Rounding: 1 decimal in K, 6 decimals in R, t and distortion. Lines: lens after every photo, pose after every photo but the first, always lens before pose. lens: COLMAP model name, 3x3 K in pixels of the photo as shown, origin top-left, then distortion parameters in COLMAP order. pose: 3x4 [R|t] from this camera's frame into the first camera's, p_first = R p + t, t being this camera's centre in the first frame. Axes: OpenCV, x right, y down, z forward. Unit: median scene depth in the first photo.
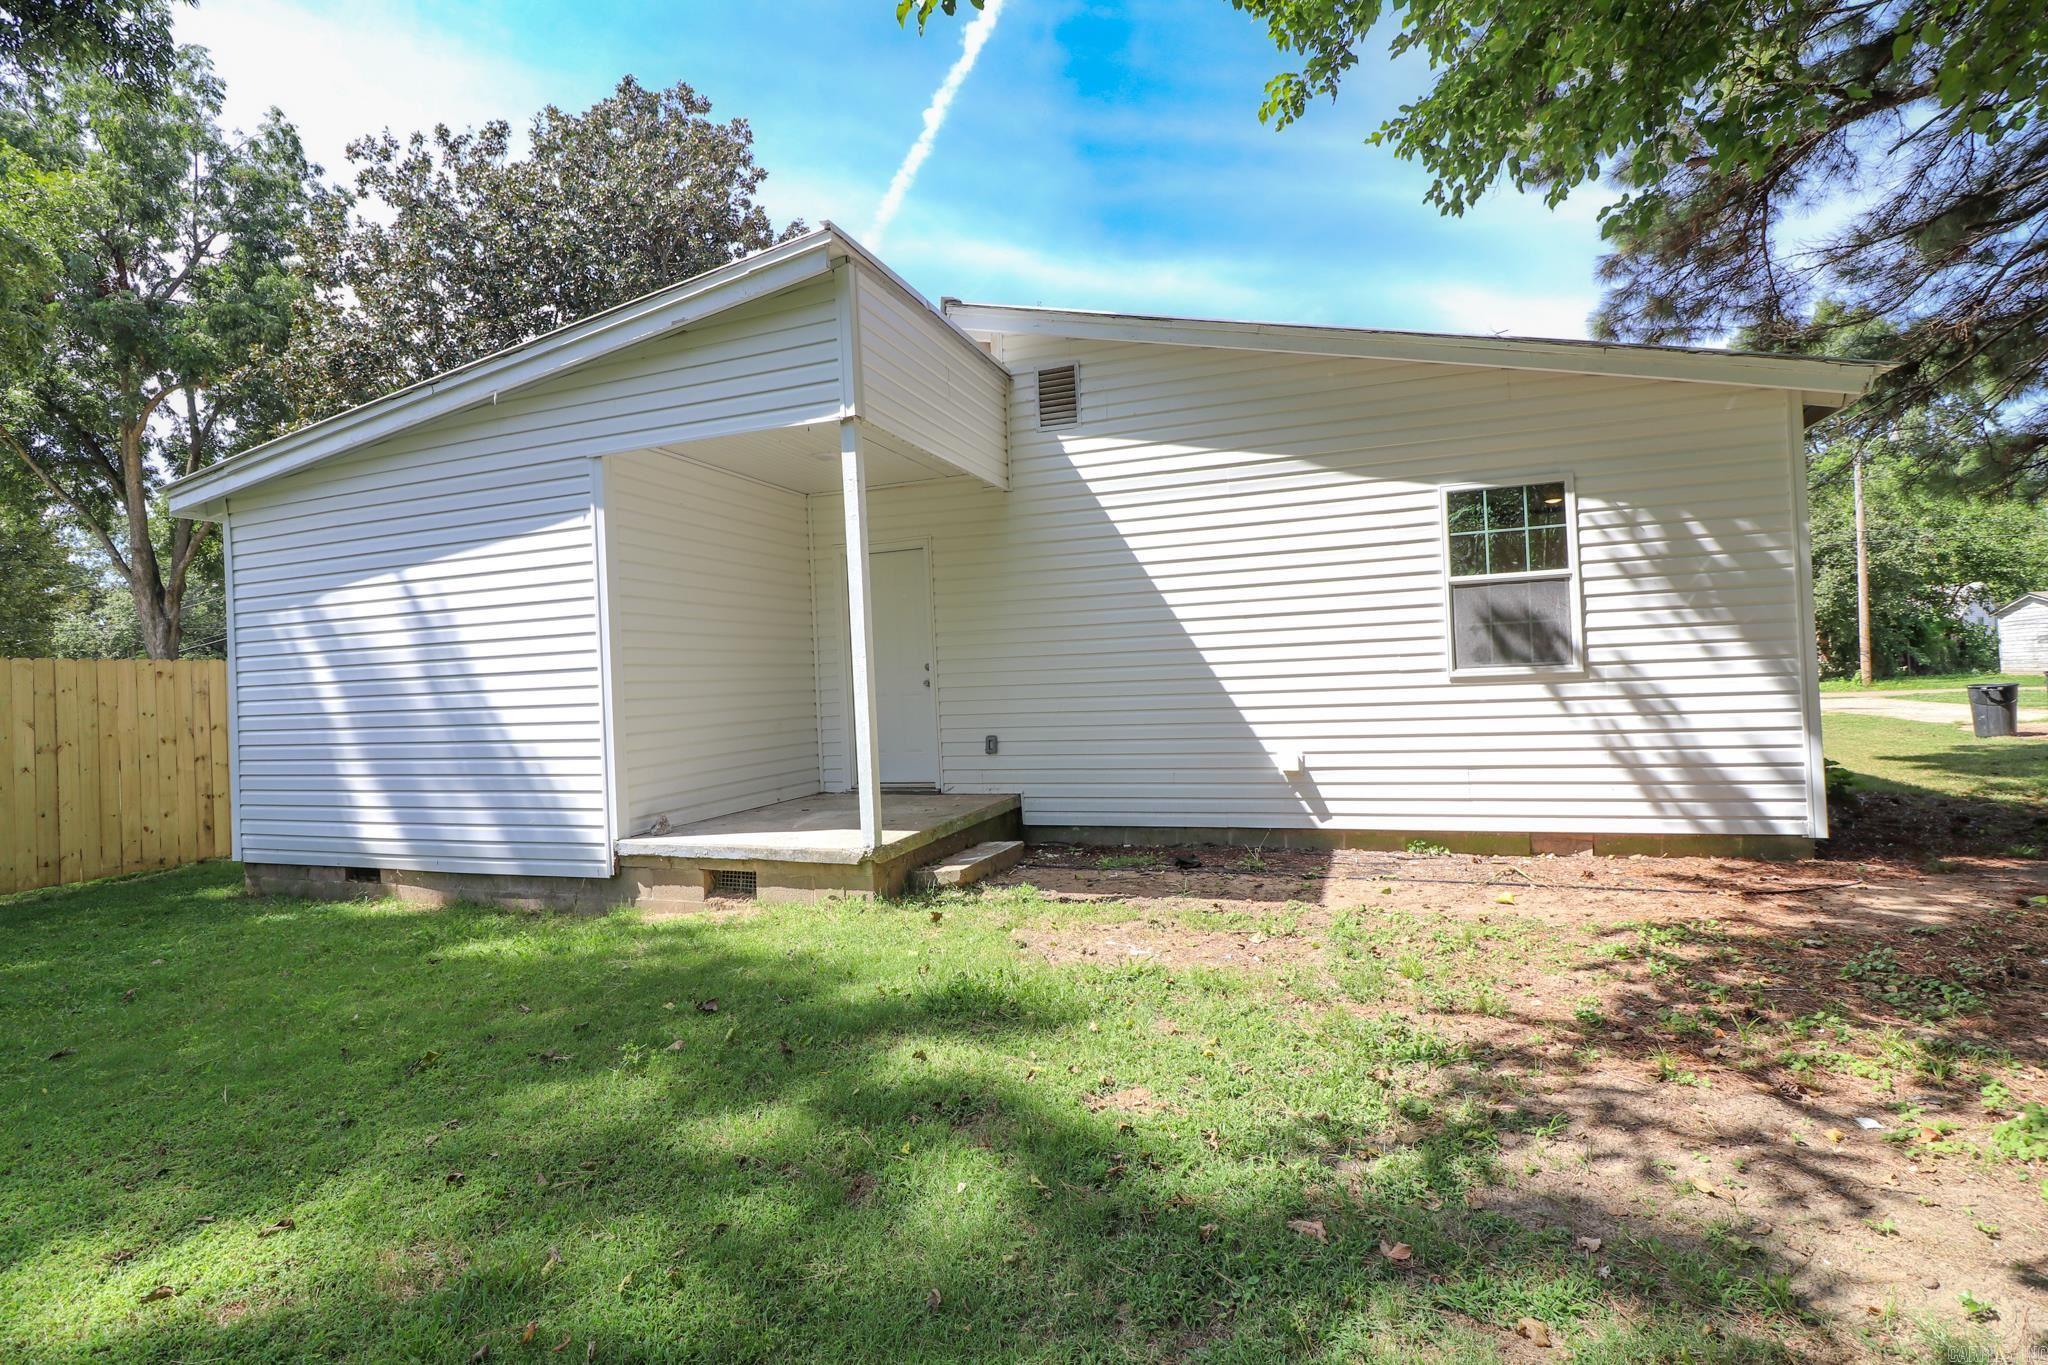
lens RADIAL K [[942.7, 0, 1015.6], [0, 942.7, 668.4], [0, 0, 1]] dist [-0.000955, -0.012255]
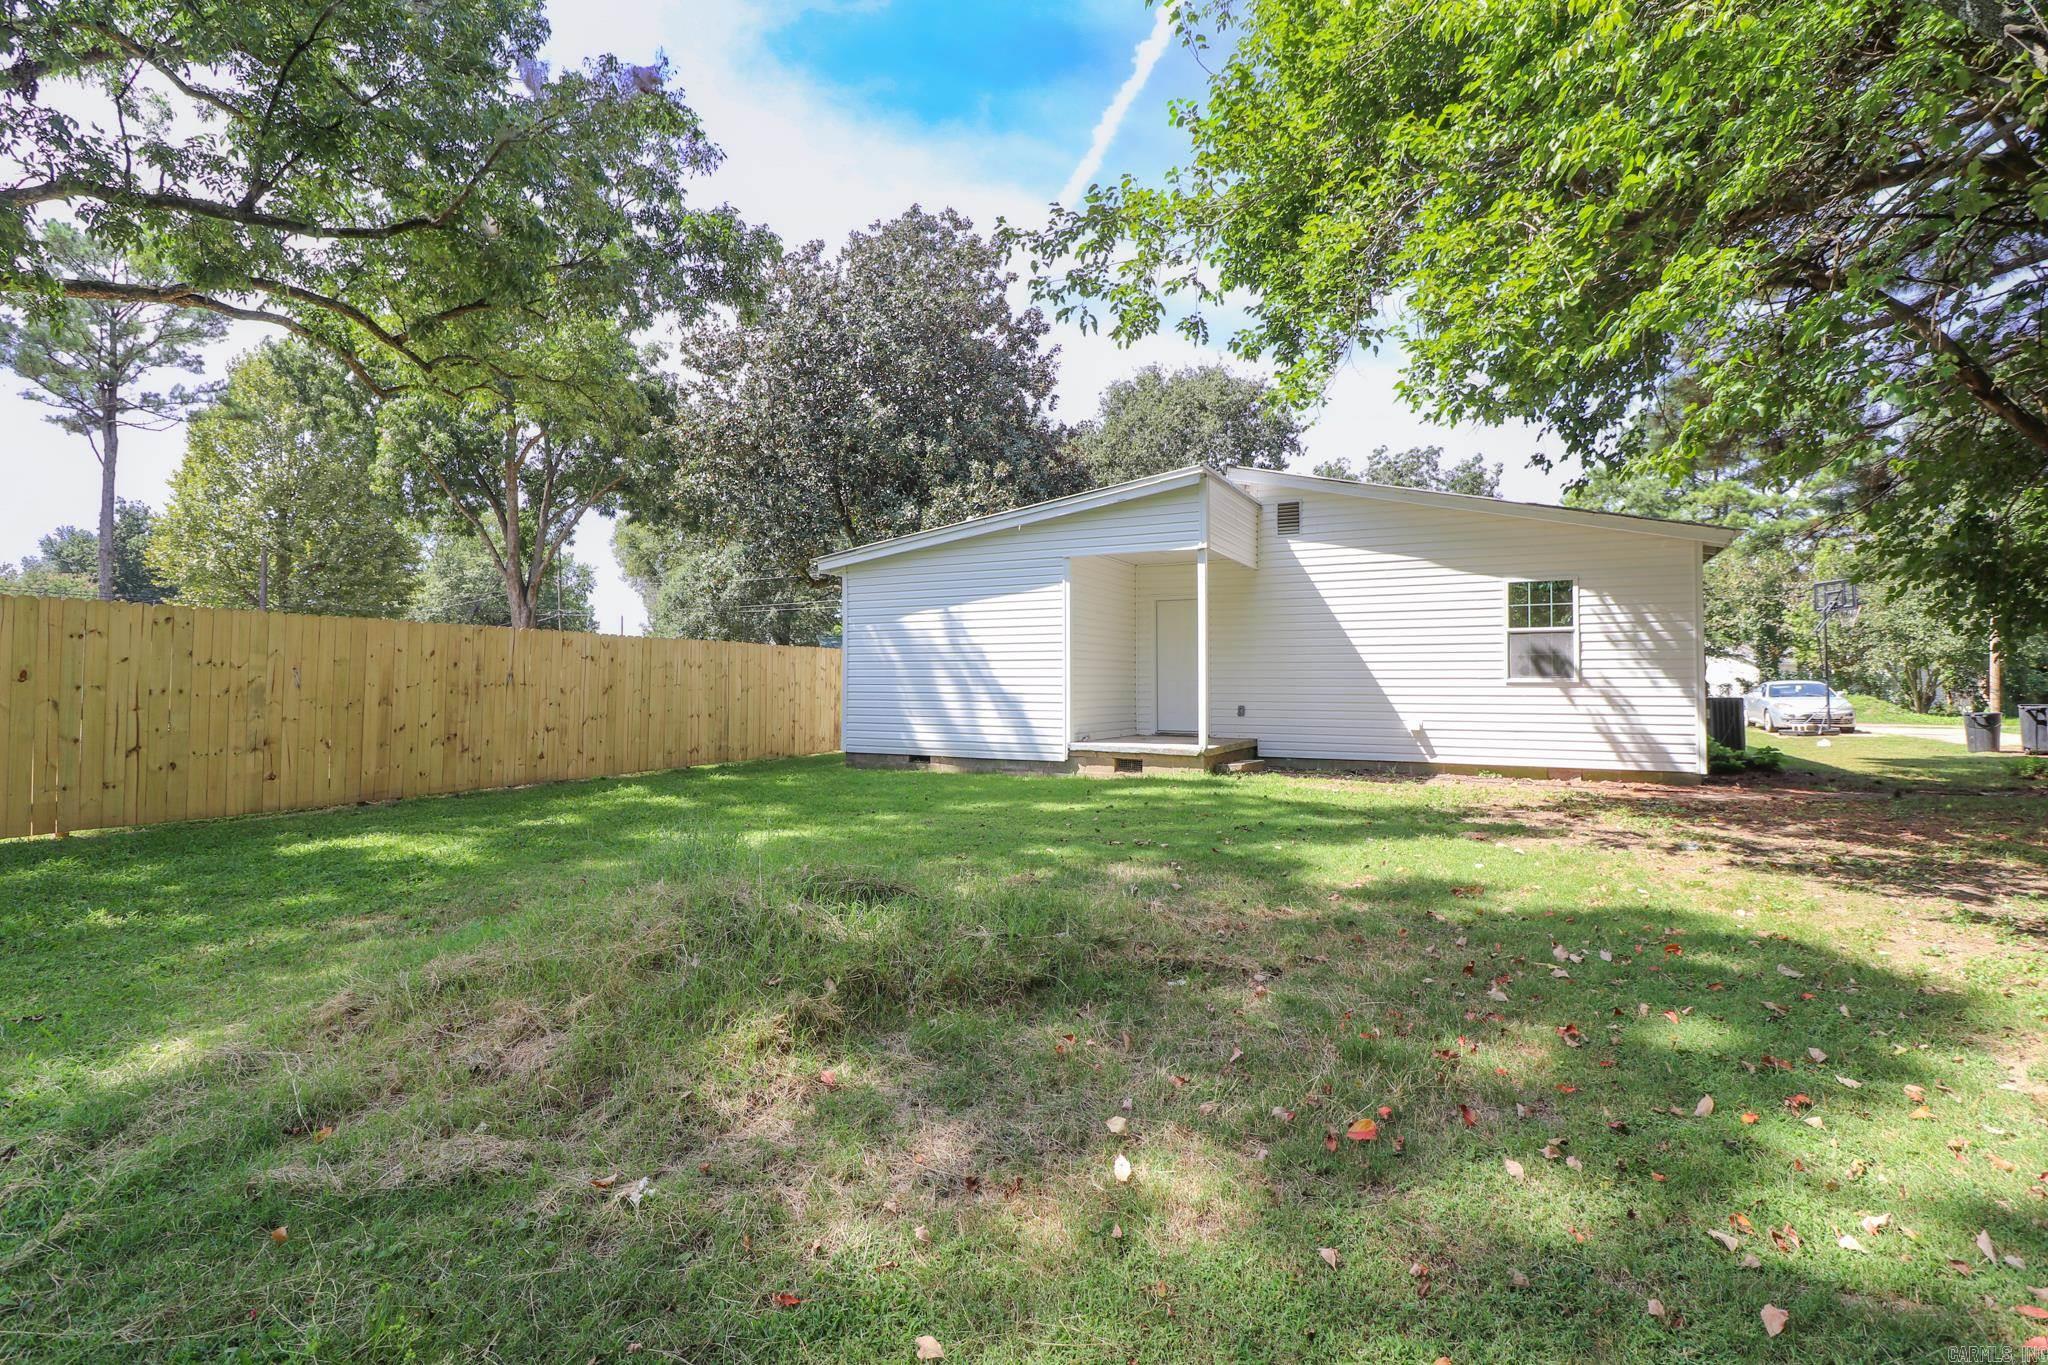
lens RADIAL K [[942.7, 0, 1015.6], [0, 942.7, 668.4], [0, 0, 1]] dist [-0.000955, -0.012255]
pose [[0.988694, 0.040663, -0.144329, -0.232681], [-0.041351, 0.999143, -0.001766, 0.025884], [0.144133, 0.007714, 0.989528, -0.996390]]
